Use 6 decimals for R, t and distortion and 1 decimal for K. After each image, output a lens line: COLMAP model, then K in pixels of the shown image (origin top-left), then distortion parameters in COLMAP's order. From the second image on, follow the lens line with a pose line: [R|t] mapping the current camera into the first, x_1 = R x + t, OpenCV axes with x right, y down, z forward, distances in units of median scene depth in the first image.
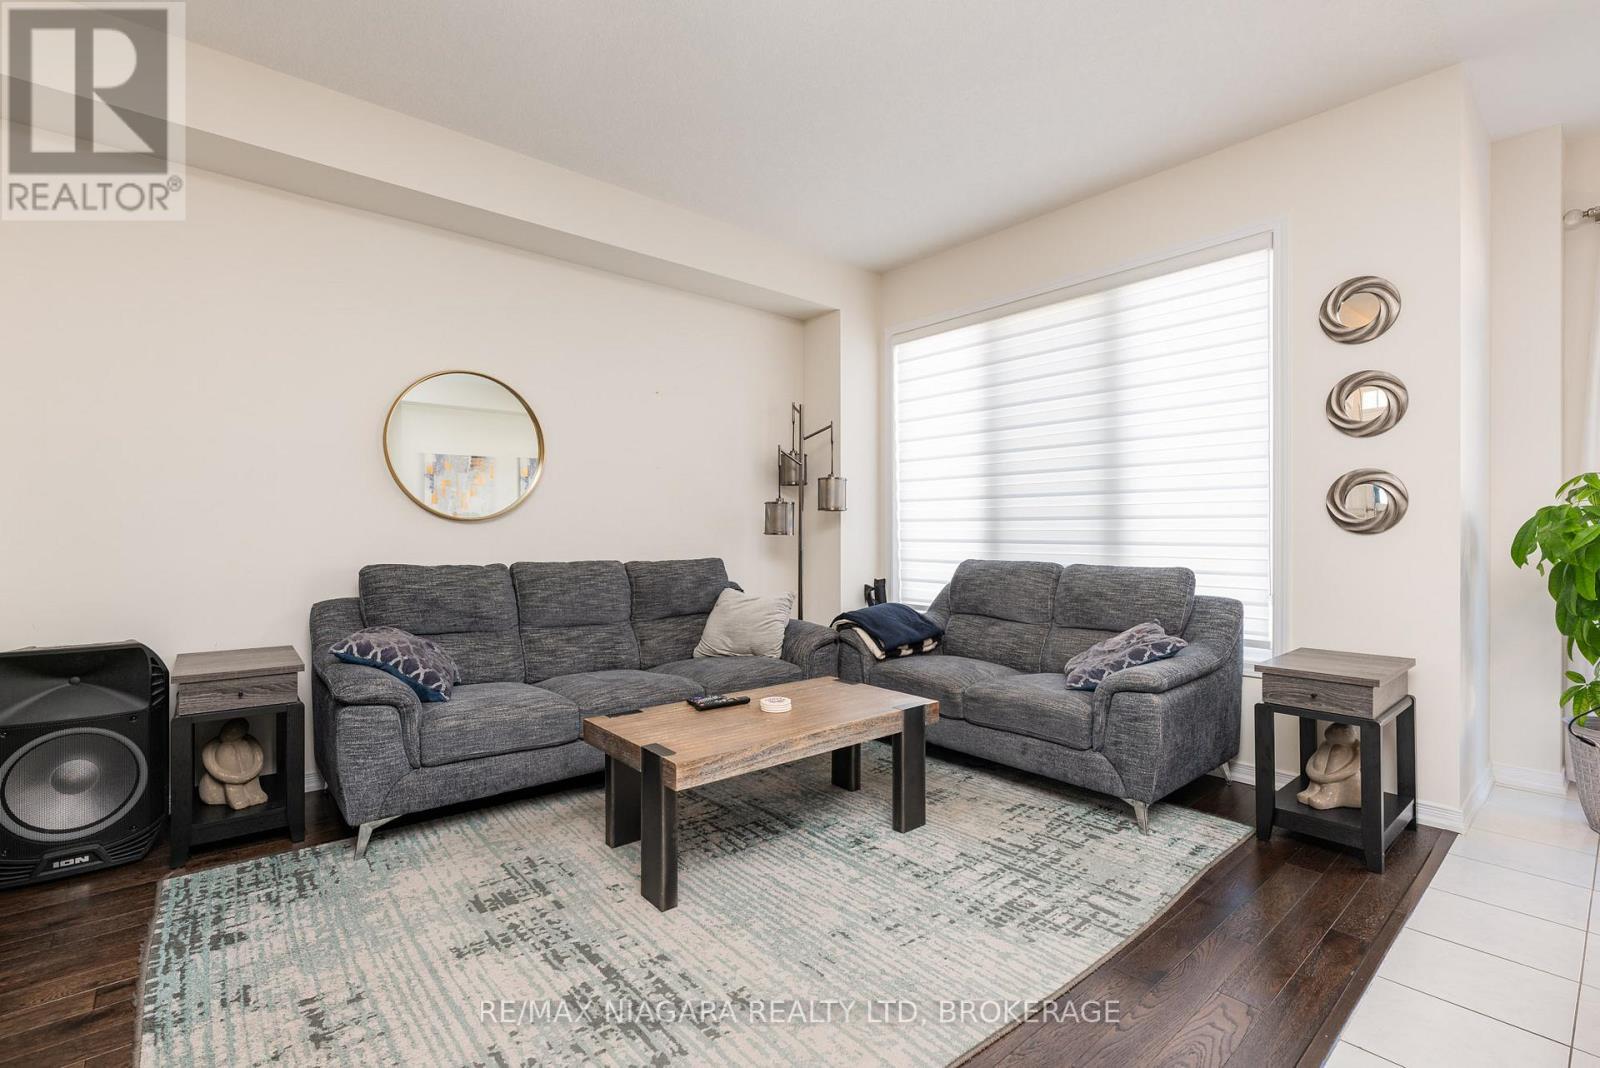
lens RADIAL K [[721.7, 0, 788.9], [0, 721.7, 534.1], [0, 0, 1]] dist [-0.000508, -0.000806]
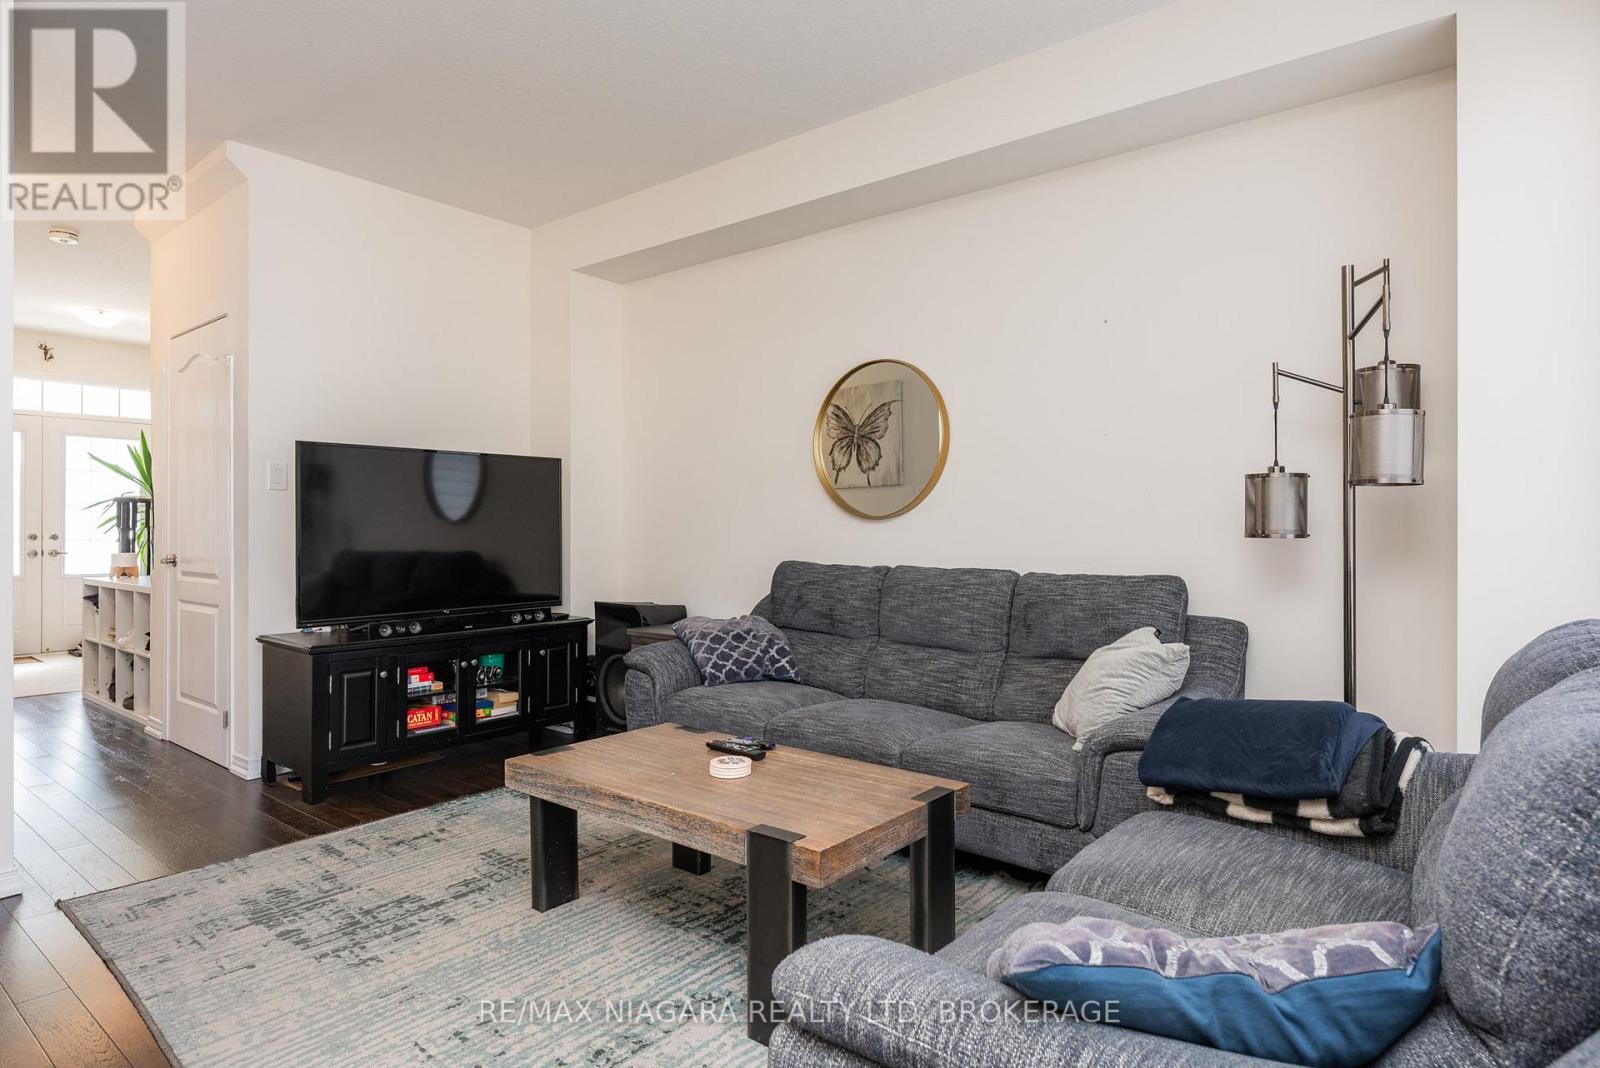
lens RADIAL K [[886.2, 0, 801.5], [0, 886.2, 526.0], [0, 0, 1]] dist [-0.004669, -0.000135]
pose [[0.193538, -0.002340, -0.981090, 0.875520], [-0.003553, 0.999989, -0.003086, -0.007510], [0.981086, 0.004083, 0.193527, 0.884620]]
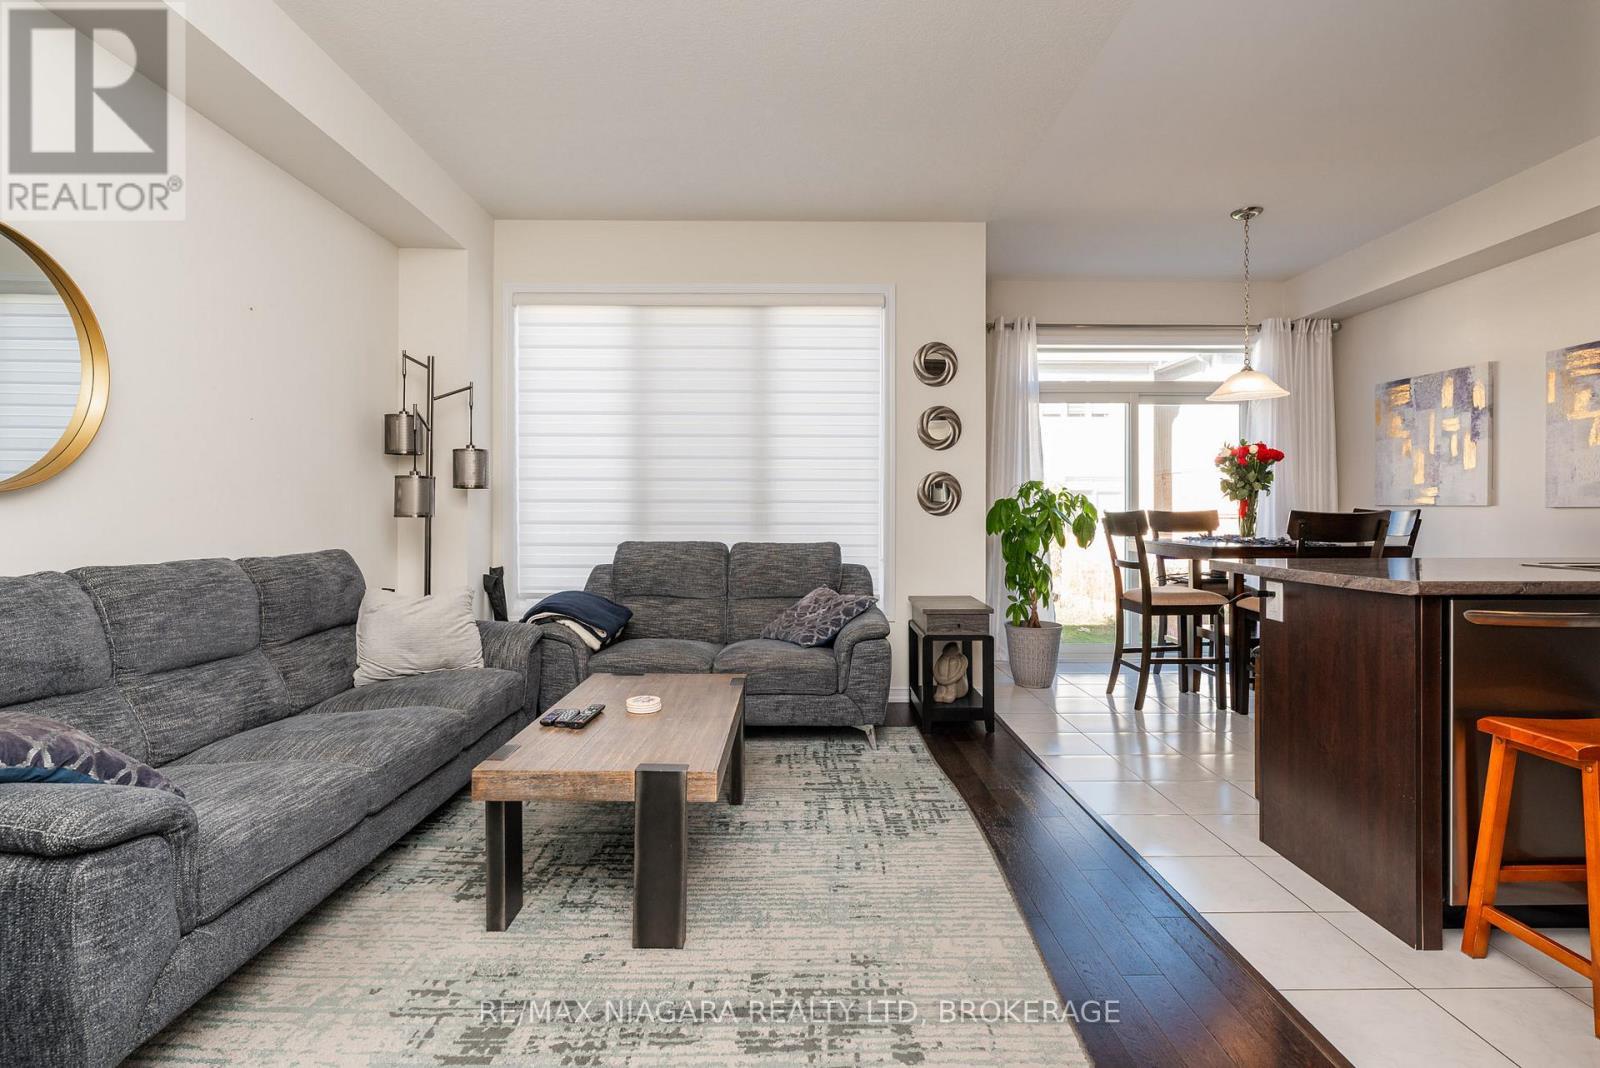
lens RADIAL K [[762.3, 0, 792.7], [0, 762.3, 508.9], [0, 0, 1]] dist [-0.002320, 0.001079]
pose [[0.640112, 0.004166, 0.768271, -0.631958], [0.000409, 0.999983, -0.005762, -0.005416], [-0.768282, 0.004003, 0.640099, 0.235387]]
